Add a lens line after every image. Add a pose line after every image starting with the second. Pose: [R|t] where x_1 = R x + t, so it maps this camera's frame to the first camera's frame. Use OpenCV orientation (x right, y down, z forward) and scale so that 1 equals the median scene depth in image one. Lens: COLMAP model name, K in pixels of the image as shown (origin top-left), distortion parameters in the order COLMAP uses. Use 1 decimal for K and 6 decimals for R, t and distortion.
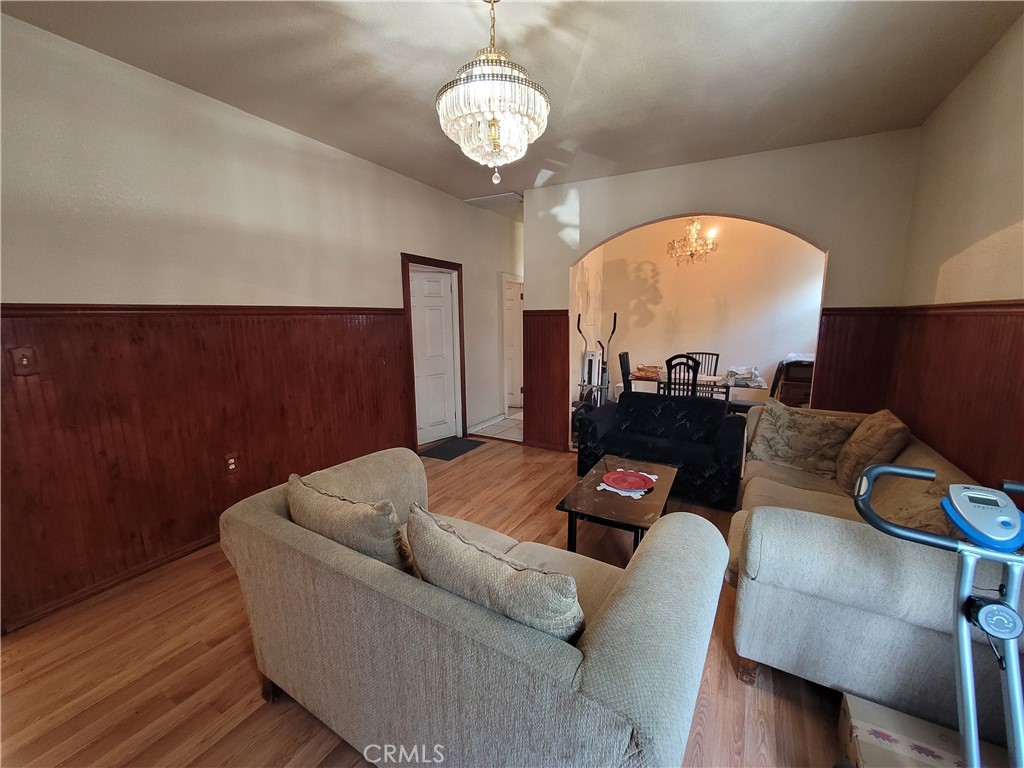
lens RADIAL K [[422.5, 0, 512.0], [0, 422.5, 384.0], [0, 0, 1]] dist [-0.002654, 0.000060]
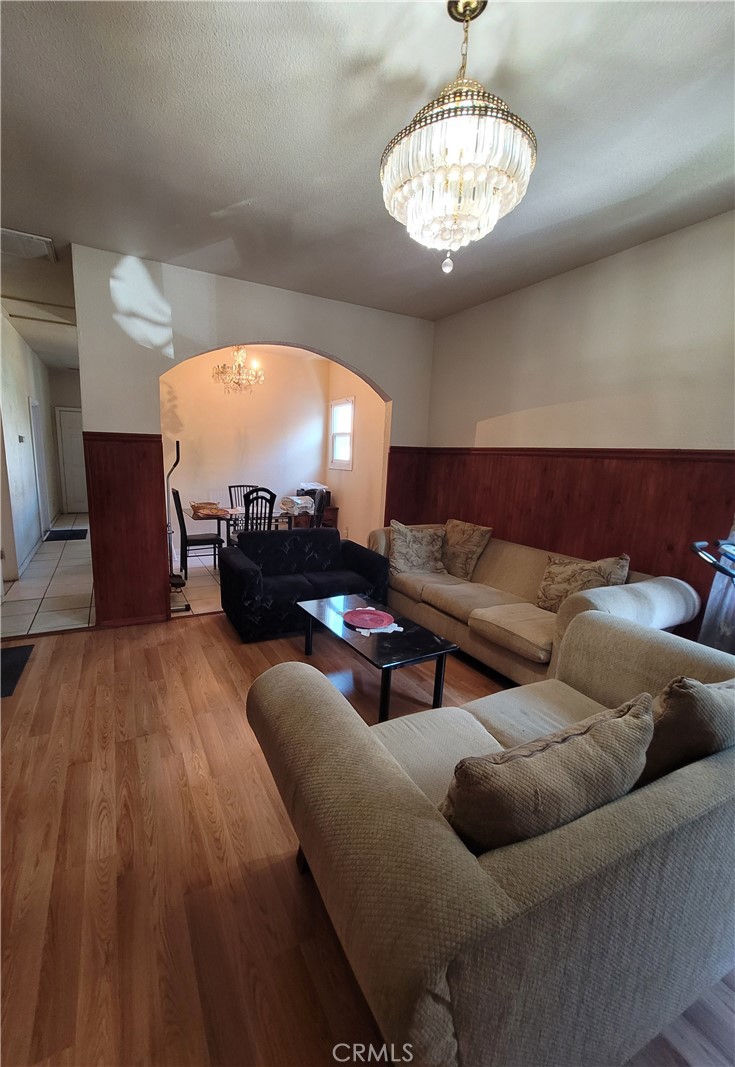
lens RADIAL K [[440.3, 0, 339.6], [0, 440.3, 533.9], [0, 0, 1]] dist [0.001207, -0.000171]
pose [[0.555185, -0.128191, 0.821789, -0.332986], [0.098562, 0.991229, 0.088036, -0.035504], [-0.825866, 0.032121, 0.562950, 0.278154]]
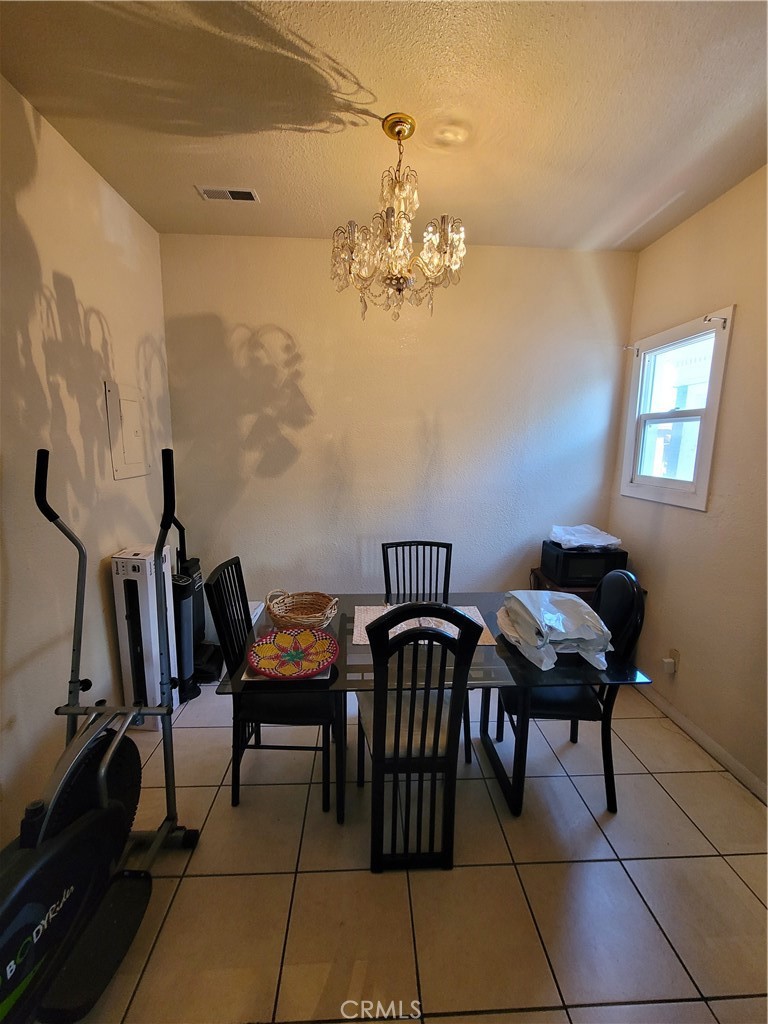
lens RADIAL K [[422.5, 0, 384.0], [0, 422.5, 512.0], [0, 0, 1]] dist [-0.002654, 0.000060]
pose [[0.850045, -0.071833, 0.521789, 0.236015], [0.069249, 0.997299, 0.024482, -0.136884], [-0.522138, 0.015323, 0.852723, 0.761643]]
